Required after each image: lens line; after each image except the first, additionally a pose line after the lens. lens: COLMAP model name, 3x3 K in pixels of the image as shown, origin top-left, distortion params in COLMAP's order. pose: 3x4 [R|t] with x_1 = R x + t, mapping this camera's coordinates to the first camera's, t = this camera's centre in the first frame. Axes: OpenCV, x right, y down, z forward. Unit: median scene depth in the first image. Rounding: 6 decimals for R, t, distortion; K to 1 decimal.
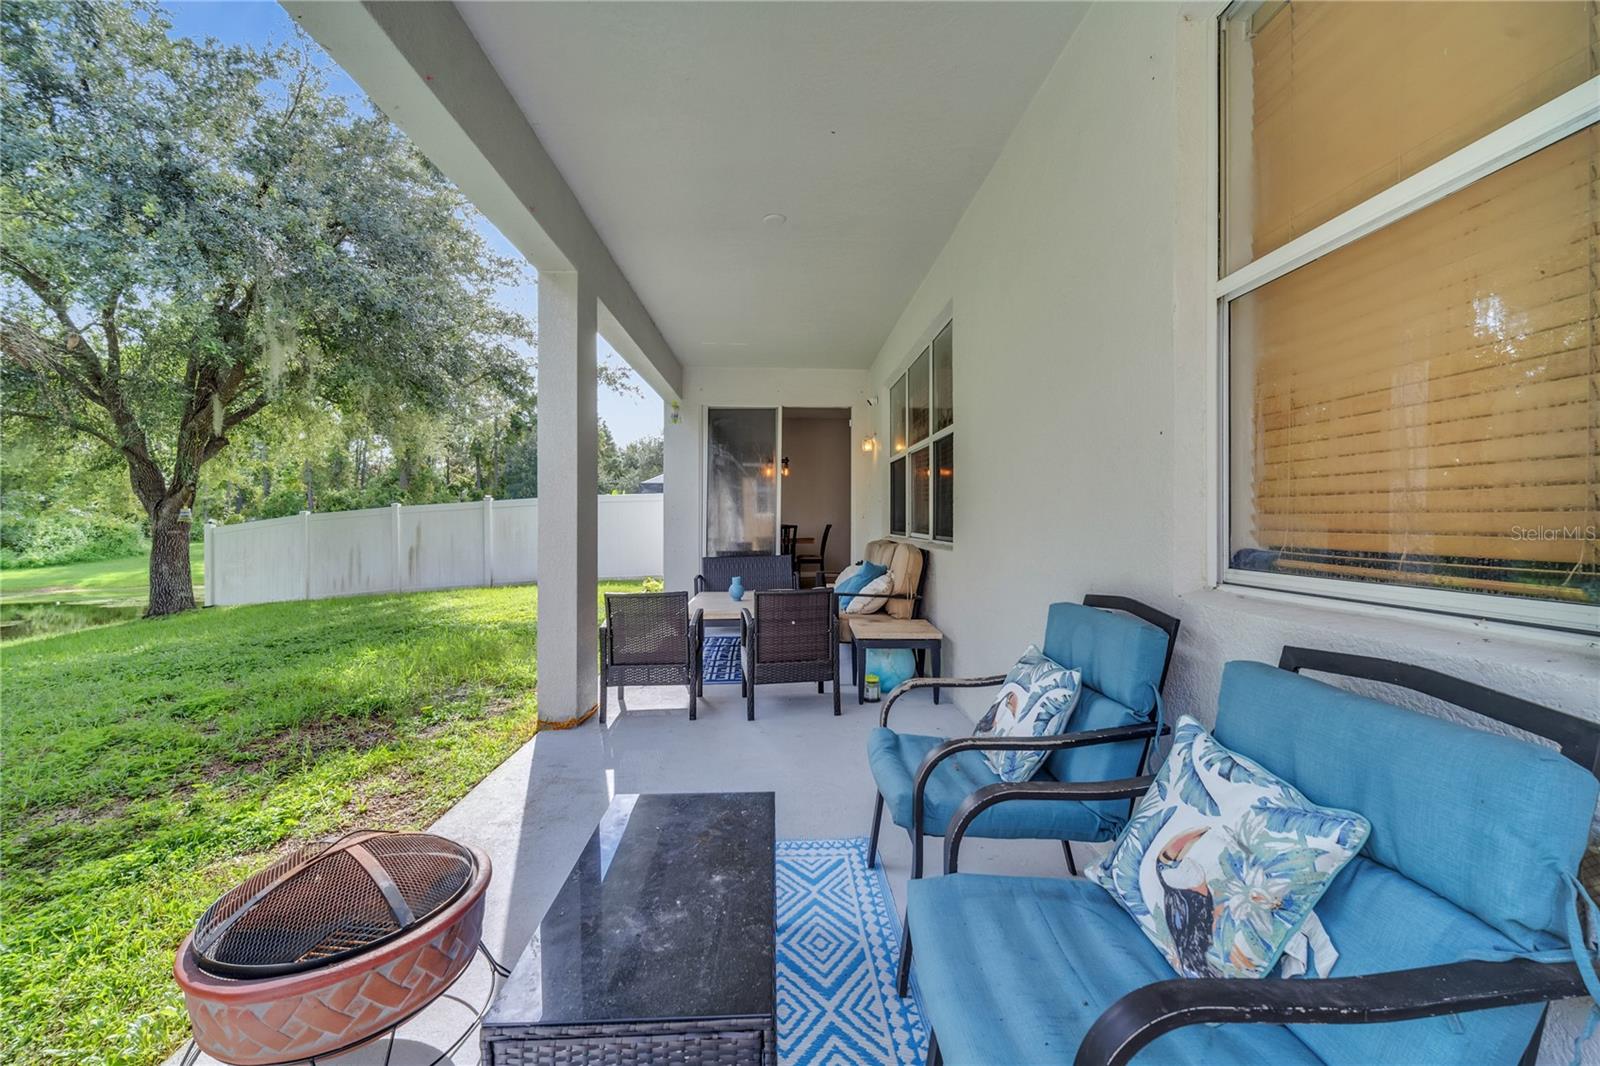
lens RADIAL K [[652.5, 0, 793.7], [0, 652.5, 516.2], [0, 0, 1]] dist [0.001863, -0.000589]
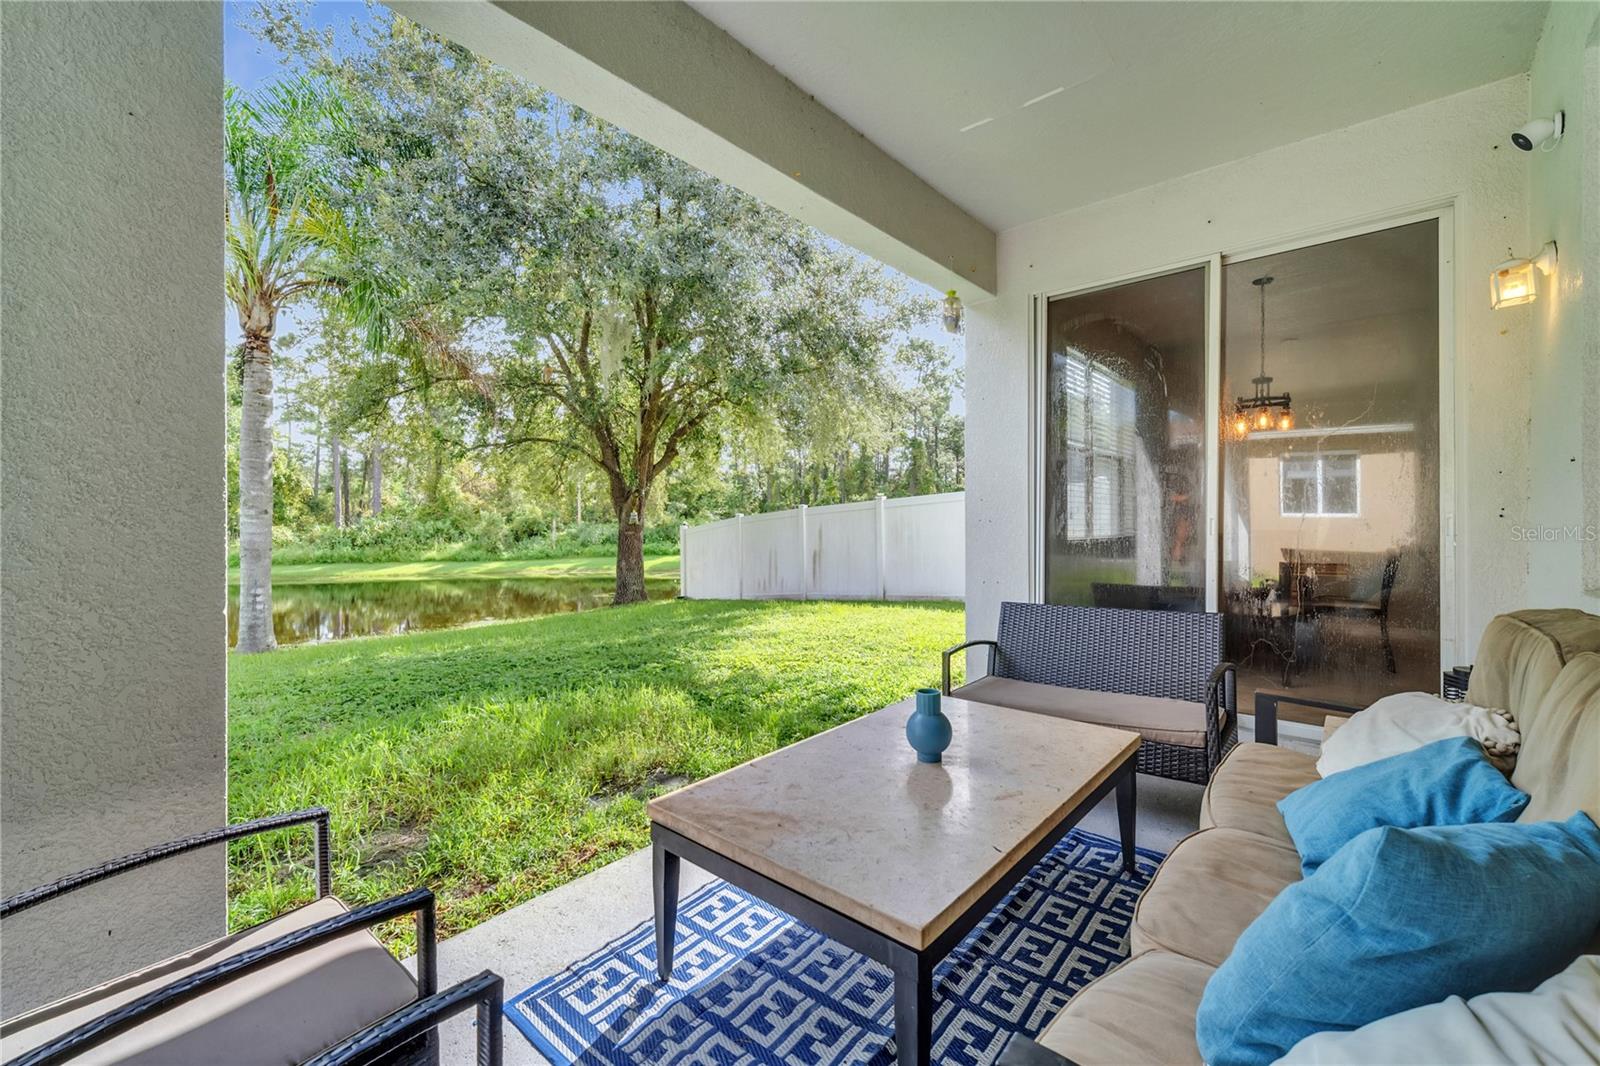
lens RADIAL K [[654.5, 0, 798.7], [0, 654.5, 529.1], [0, 0, 1]] dist [0.002256, 0.000084]
pose [[0.732700, 0.006998, -0.680516, 0.067357], [0.005464, 0.999854, 0.016165, 0.000619], [0.680530, -0.015562, 0.732555, 0.467563]]
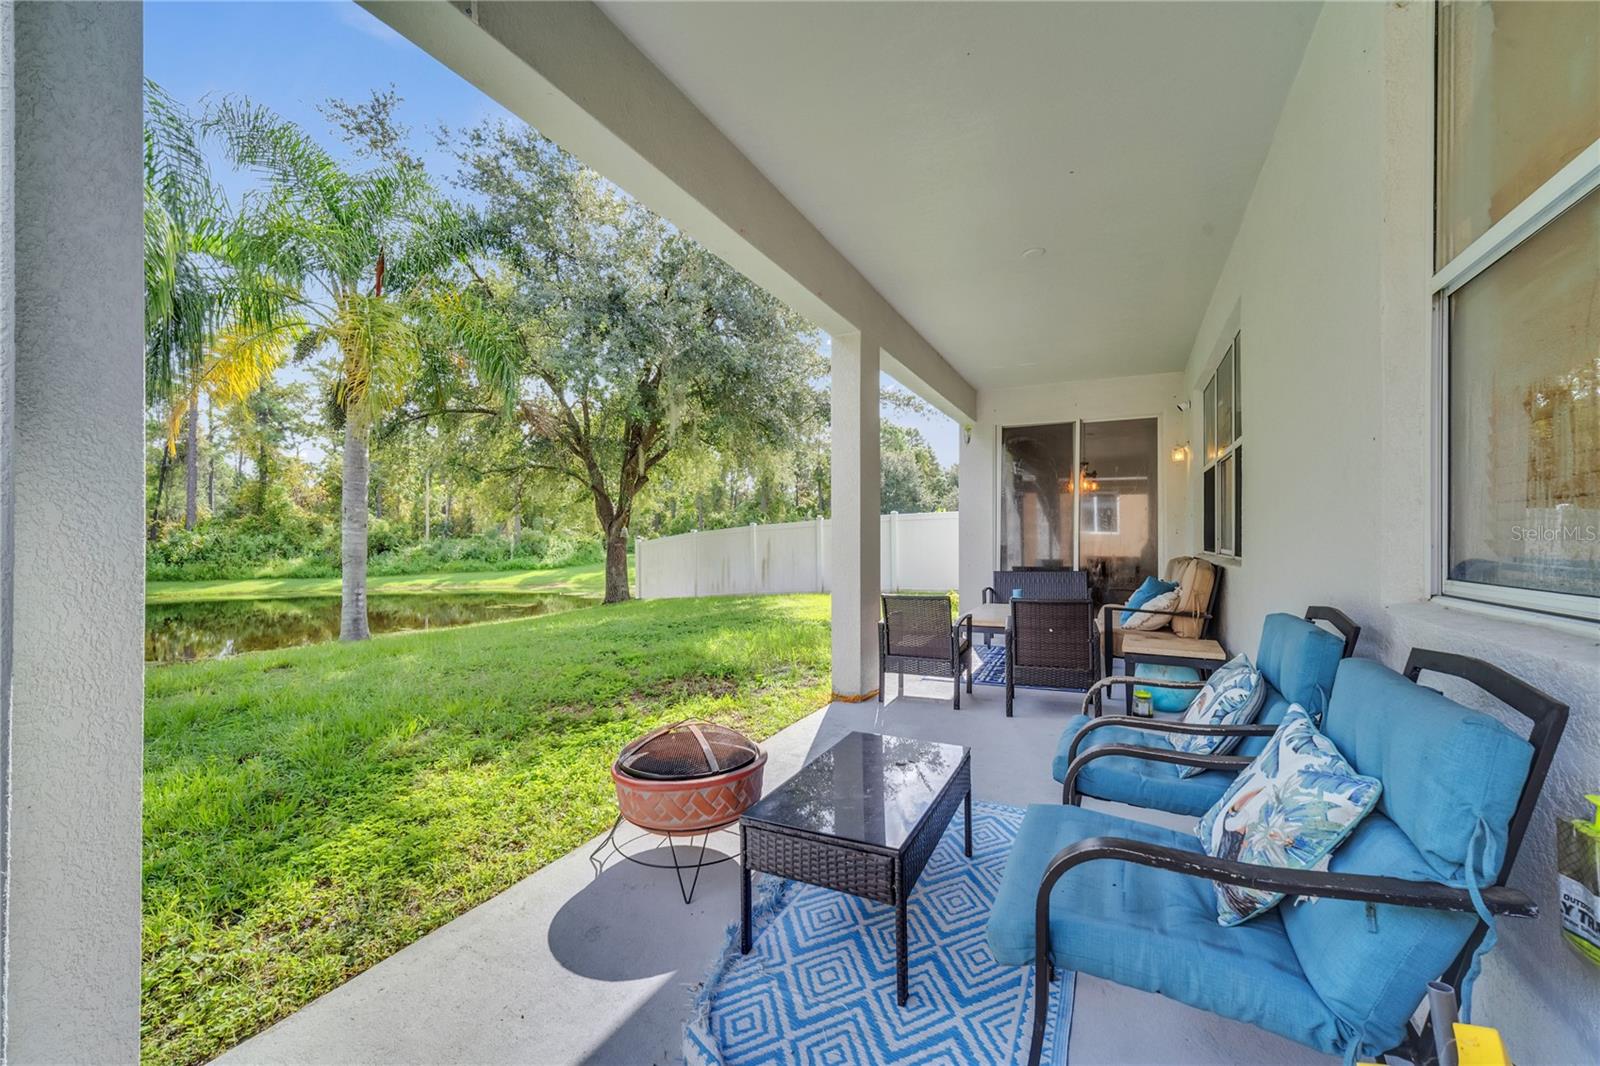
lens RADIAL K [[644.2, 0, 792.0], [0, 644.2, 540.6], [0, 0, 1]] dist [0.002400, -0.000198]
pose [[0.878613, 0.003855, -0.477518, 0.060418], [0.000804, 0.999954, 0.009552, 0.003084], [0.477533, -0.008777, 0.878570, -0.057782]]
